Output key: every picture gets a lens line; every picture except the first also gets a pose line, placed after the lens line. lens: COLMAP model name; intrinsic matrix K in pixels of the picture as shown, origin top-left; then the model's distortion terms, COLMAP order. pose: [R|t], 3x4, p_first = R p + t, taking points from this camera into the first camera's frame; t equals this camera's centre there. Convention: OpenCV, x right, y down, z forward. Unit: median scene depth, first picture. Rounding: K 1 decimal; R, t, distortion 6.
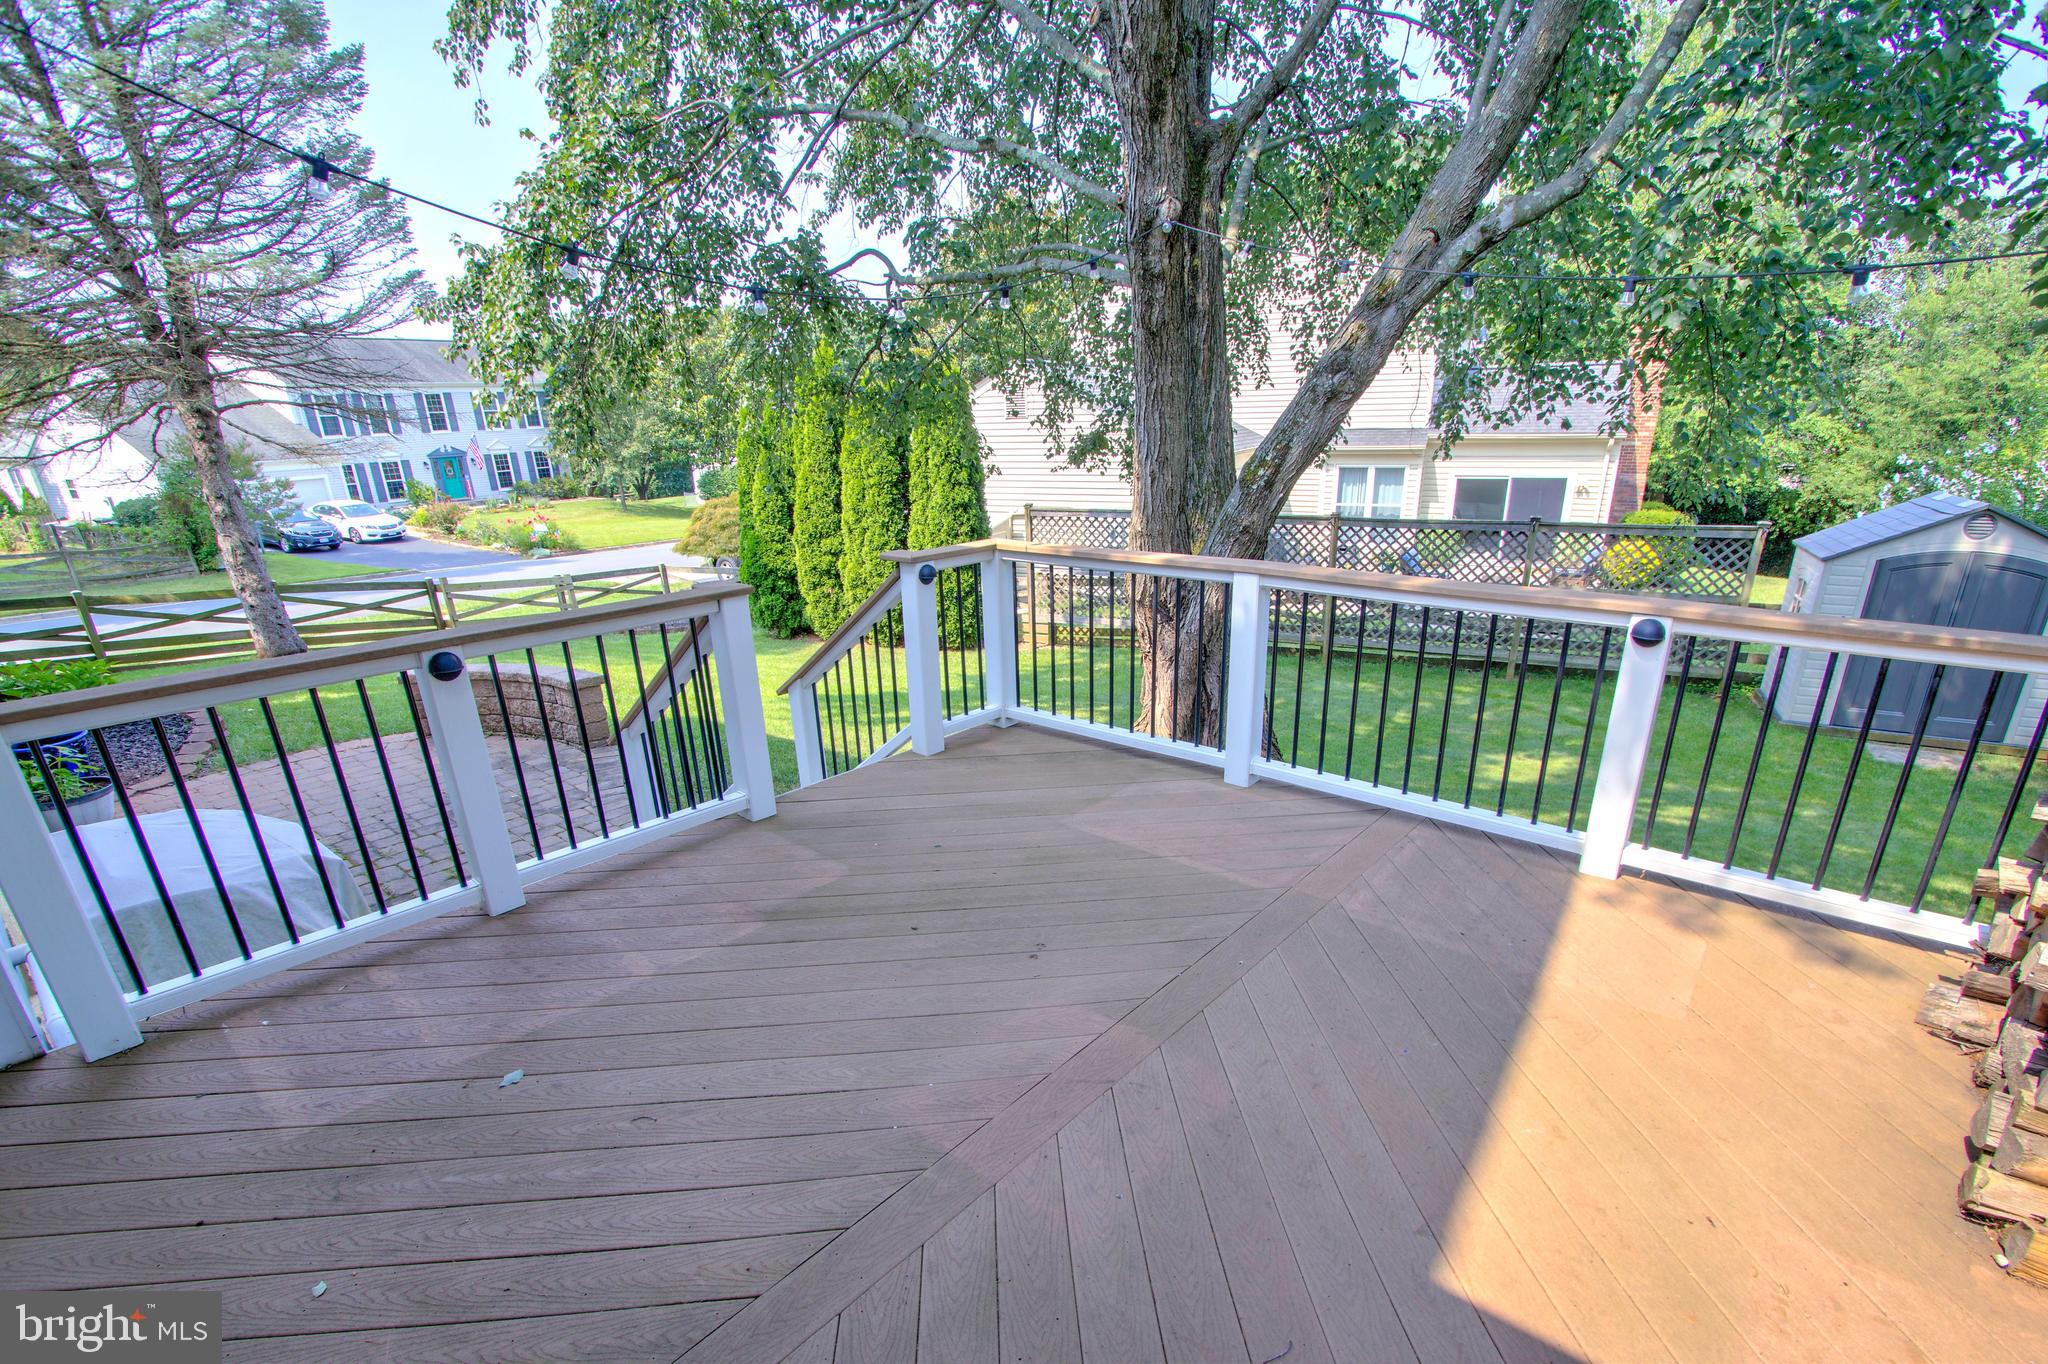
lens RADIAL K [[960.6, 0, 1036.4], [0, 960.6, 808.0], [0, 0, 1]] dist [-0.014173, 0.000524]
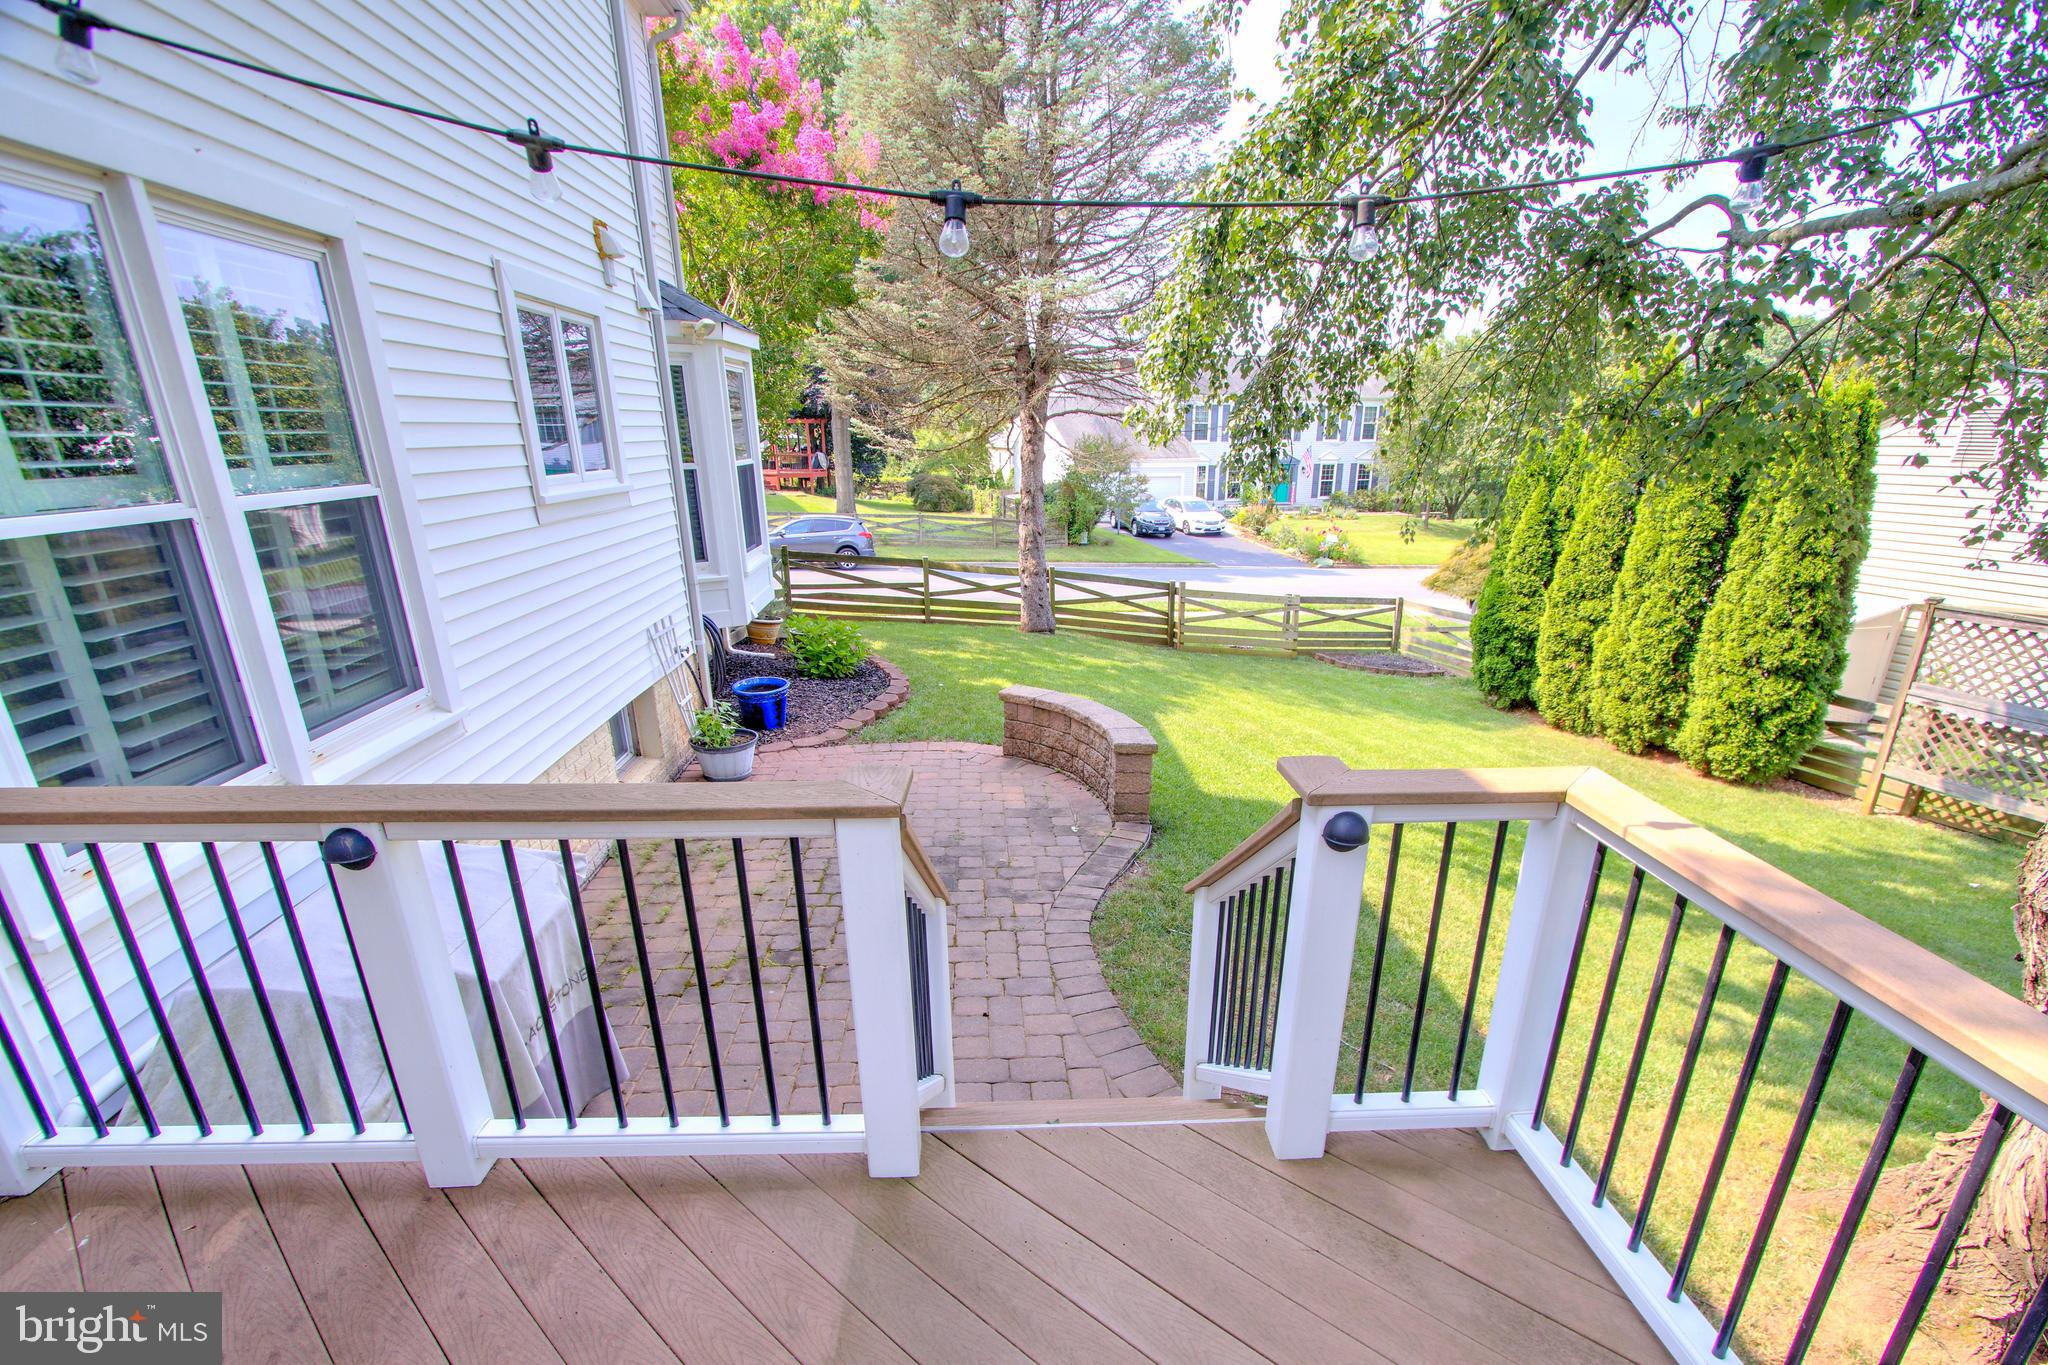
lens RADIAL K [[960.6, 0, 1036.4], [0, 960.6, 808.5], [0, 0, 1]] dist [-0.014173, 0.000524]
pose [[0.702861, 0.283240, -0.652504, 0.019273], [-0.291753, 0.951386, 0.098710, -0.066104], [0.648742, 0.120991, 0.751329, 0.146645]]
